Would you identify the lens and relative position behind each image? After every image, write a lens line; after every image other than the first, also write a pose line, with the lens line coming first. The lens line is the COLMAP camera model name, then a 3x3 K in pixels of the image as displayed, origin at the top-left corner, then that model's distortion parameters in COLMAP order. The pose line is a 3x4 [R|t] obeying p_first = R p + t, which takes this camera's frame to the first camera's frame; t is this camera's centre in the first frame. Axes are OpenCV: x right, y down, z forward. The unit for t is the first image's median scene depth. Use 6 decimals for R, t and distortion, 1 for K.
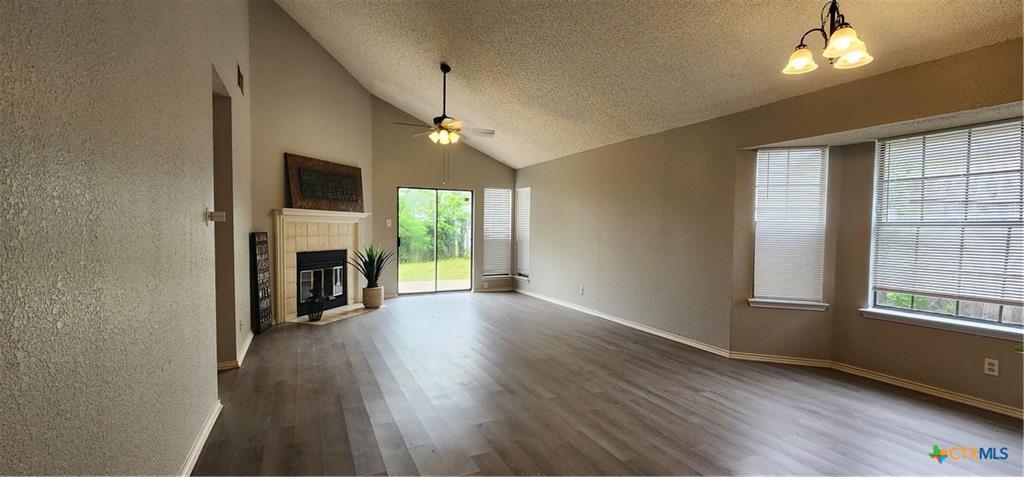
lens RADIAL K [[417.5, 0, 513.3], [0, 417.5, 240.9], [0, 0, 1]] dist [0.001449, 0.000074]
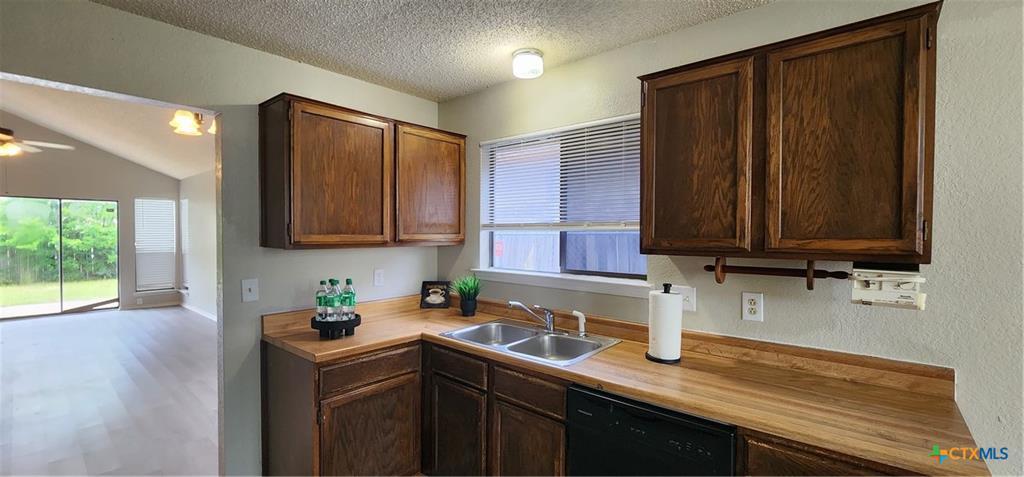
lens RADIAL K [[417.5, 0, 512.4], [0, 417.5, 239.3], [0, 0, 1]] dist [0.001449, 0.000074]
pose [[0.921049, -0.009828, 0.389322, 0.370245], [0.021079, 0.999474, -0.024636, 0.007812], [-0.388875, 0.030898, 0.920772, -0.213261]]
